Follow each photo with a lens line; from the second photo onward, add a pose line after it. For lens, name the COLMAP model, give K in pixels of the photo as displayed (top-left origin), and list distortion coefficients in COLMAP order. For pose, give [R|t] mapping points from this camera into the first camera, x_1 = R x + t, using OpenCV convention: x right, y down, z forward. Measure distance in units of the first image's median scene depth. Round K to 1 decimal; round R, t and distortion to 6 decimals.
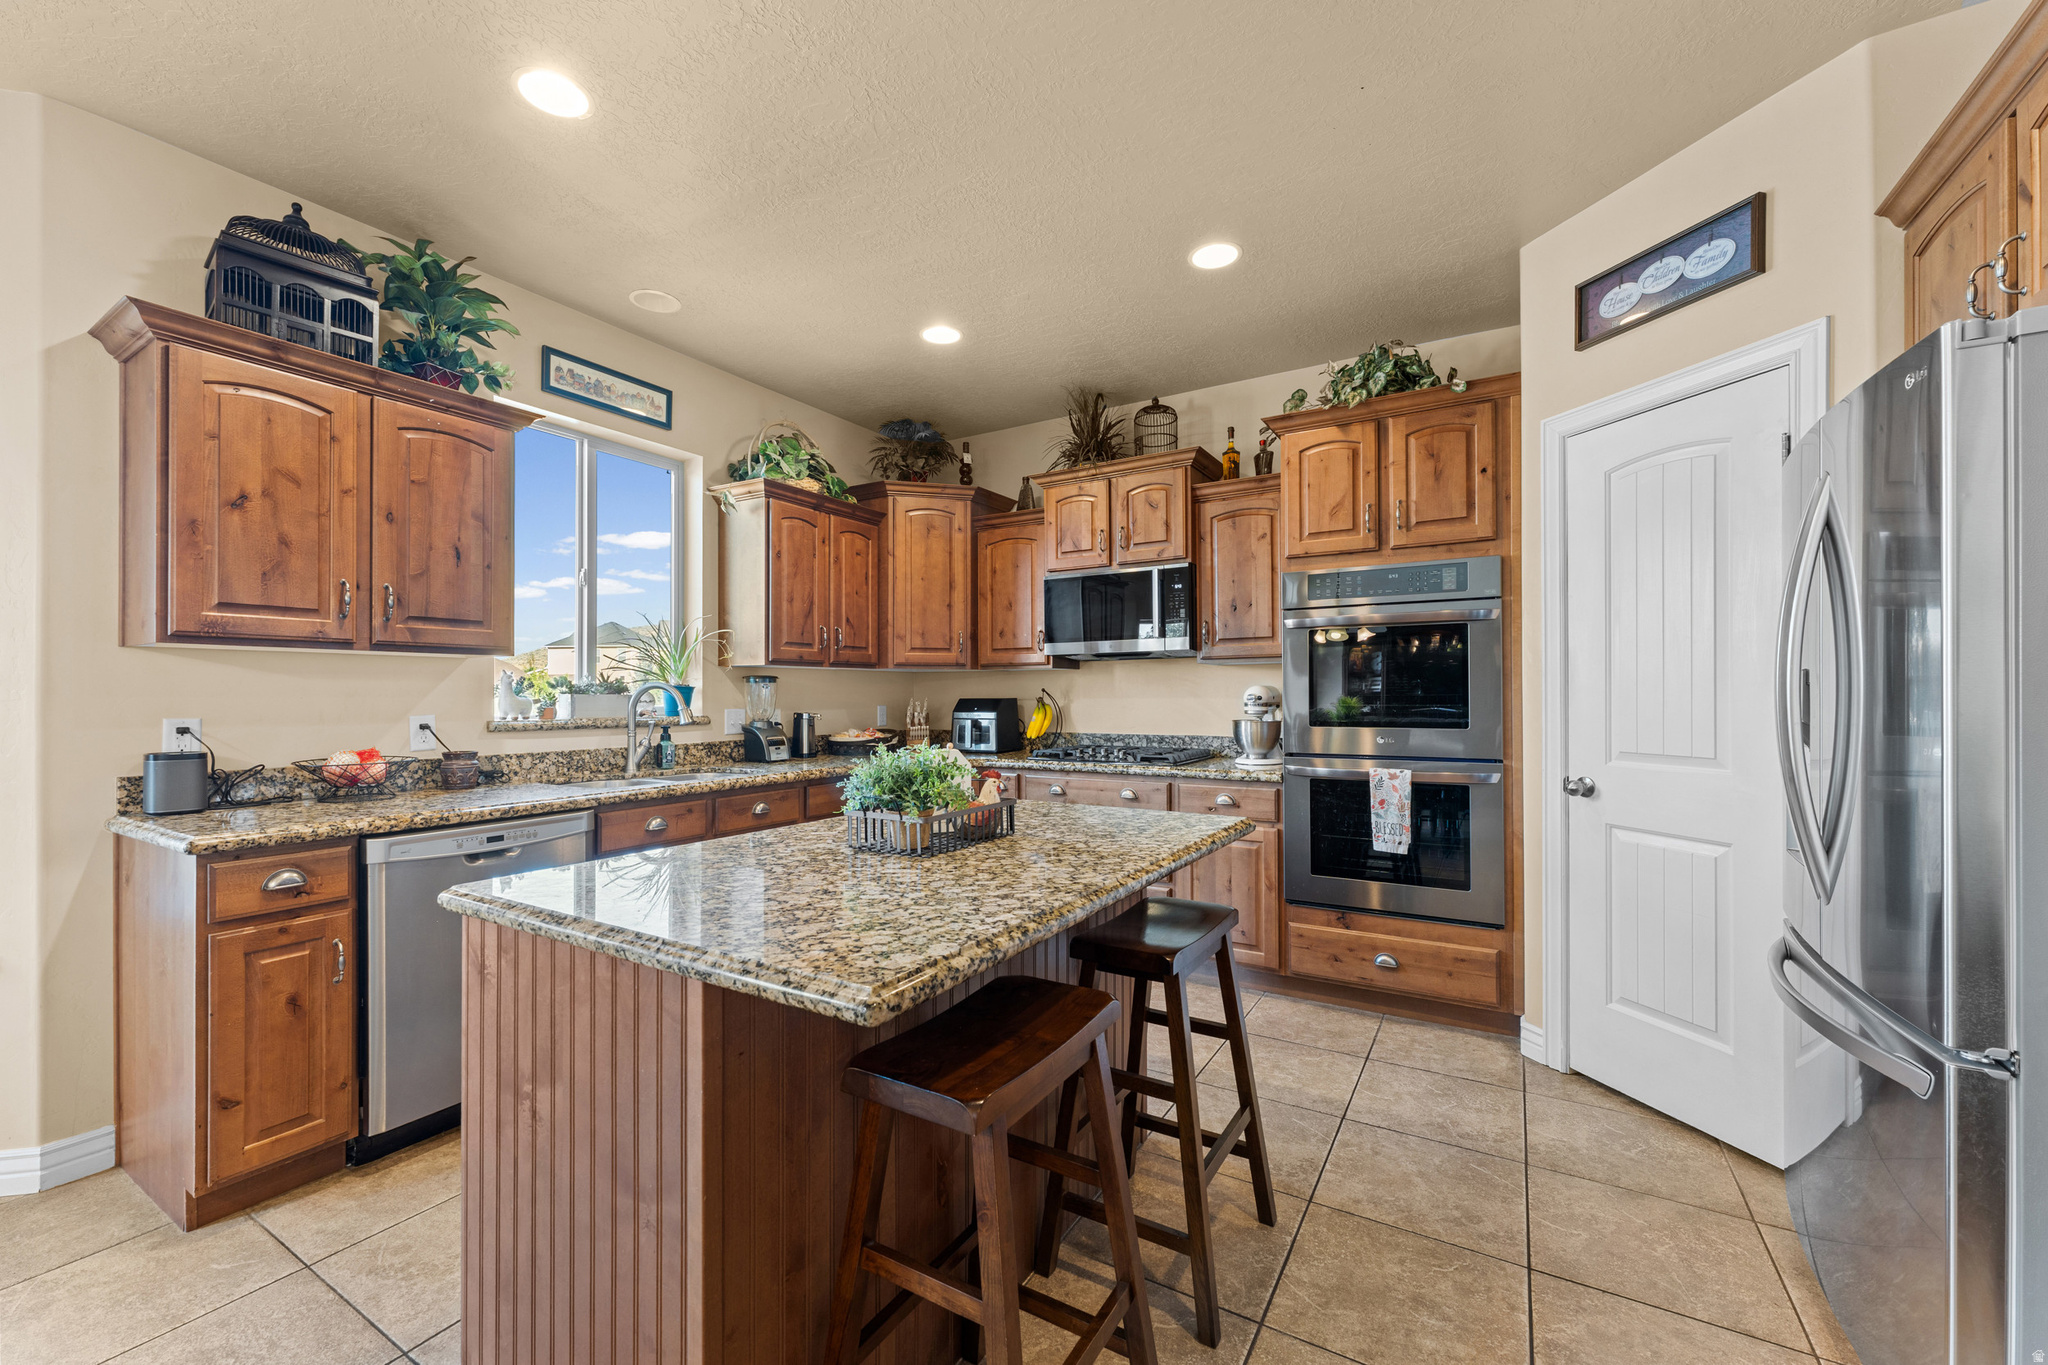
lens RADIAL K [[813.4, 0, 1019.5], [0, 813.4, 693.0], [0, 0, 1]] dist [0.000588, -0.000643]
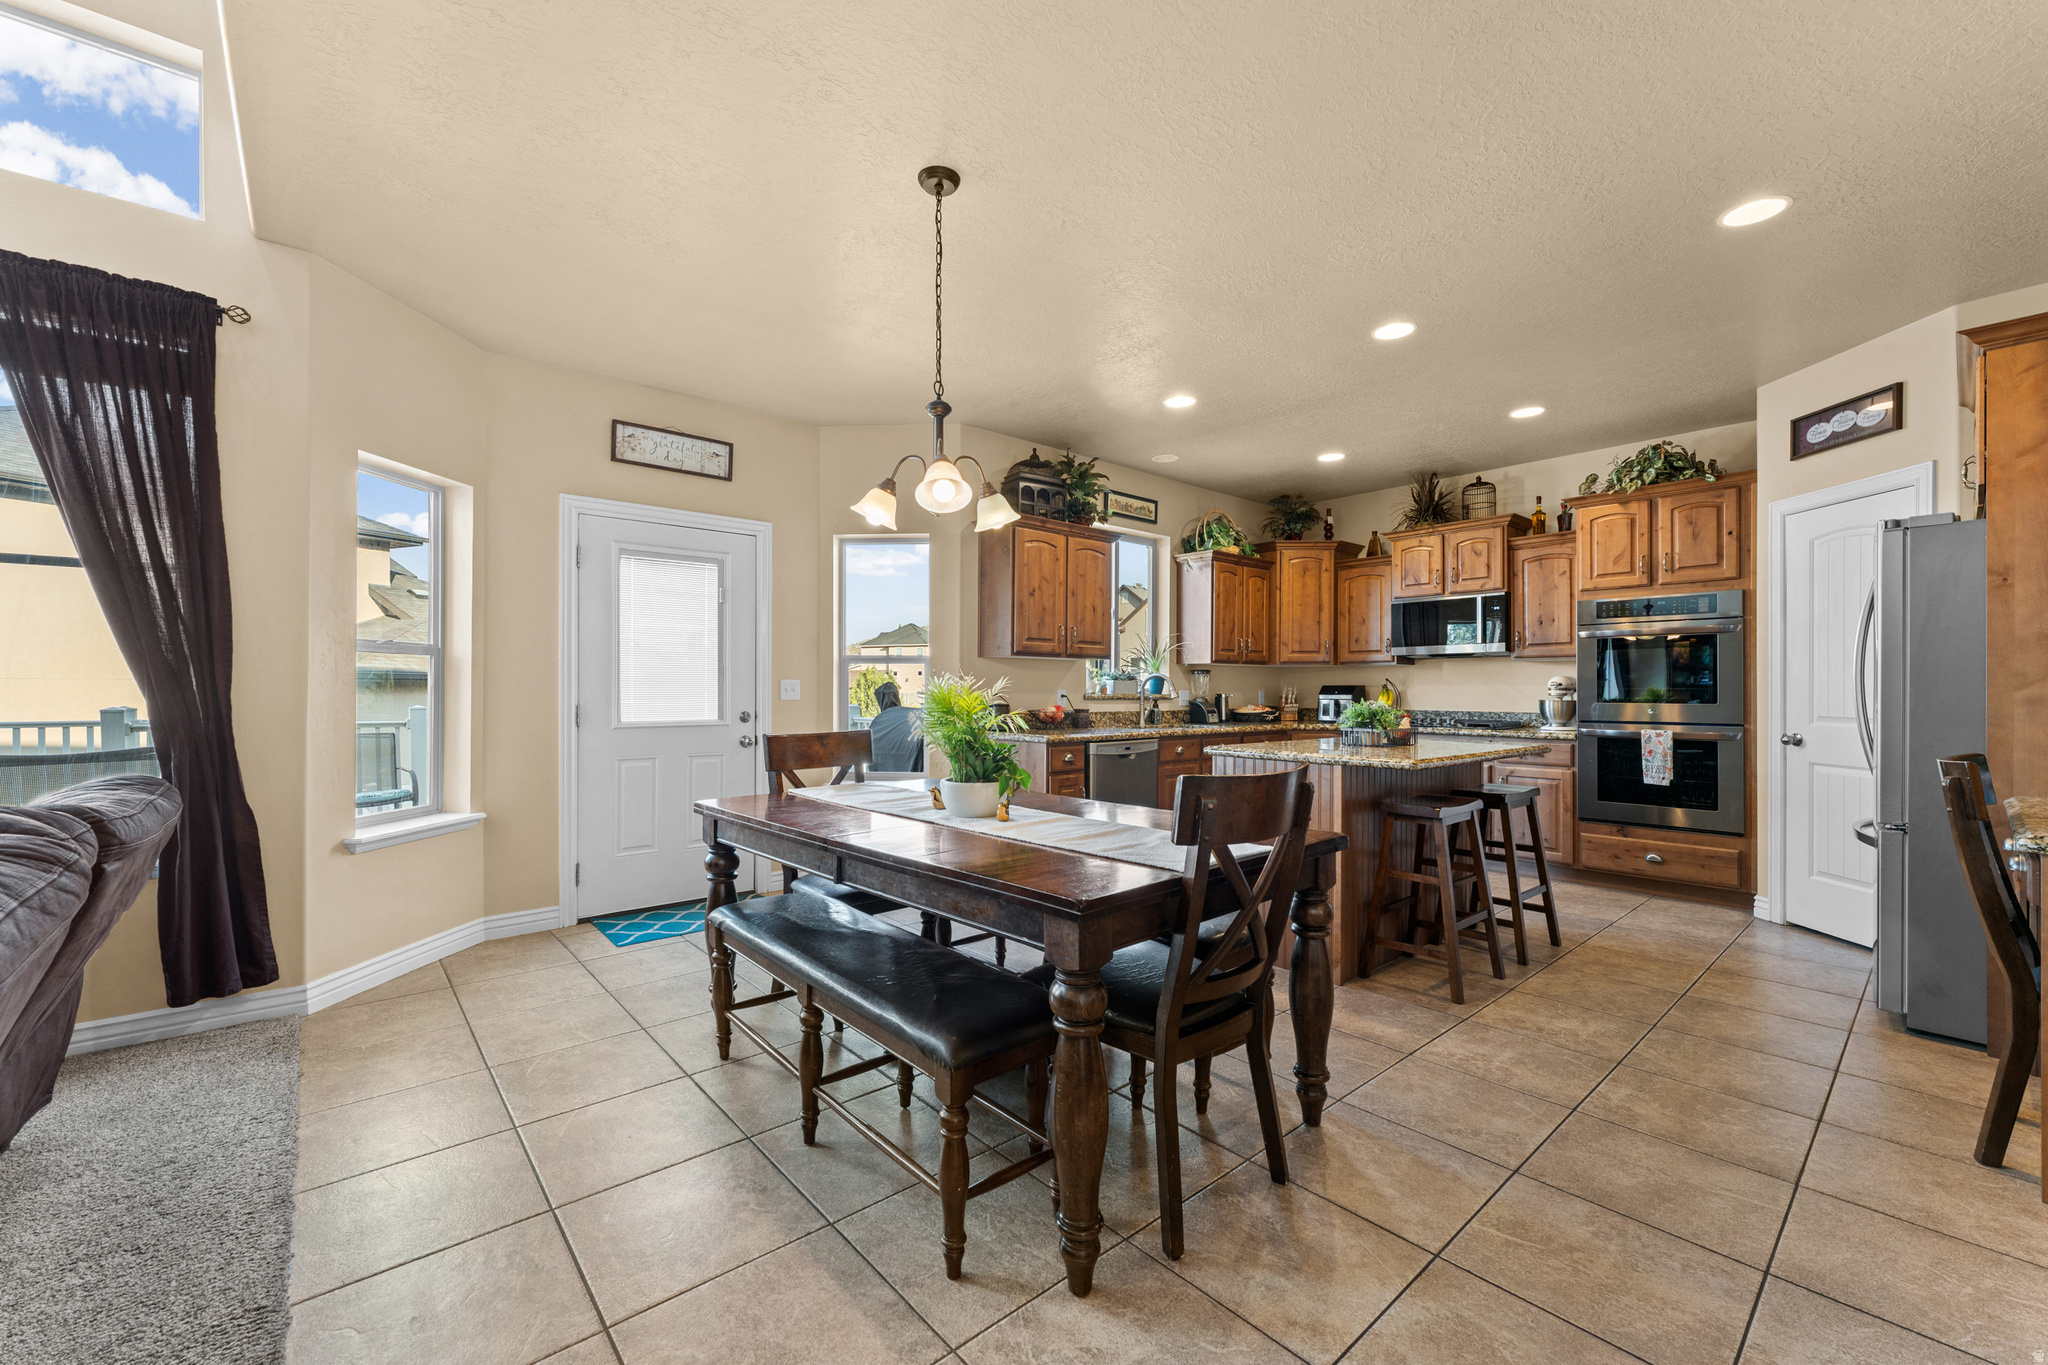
lens RADIAL K [[813.4, 0, 1018.3], [0, 813.4, 688.3], [0, 0, 1]] dist [0.000588, -0.000643]
pose [[0.950316, 0.005298, -0.311242, -0.205572], [-0.005349, 0.999985, 0.000689, 0.020379], [0.311241, 0.001010, 0.950330, -0.813380]]
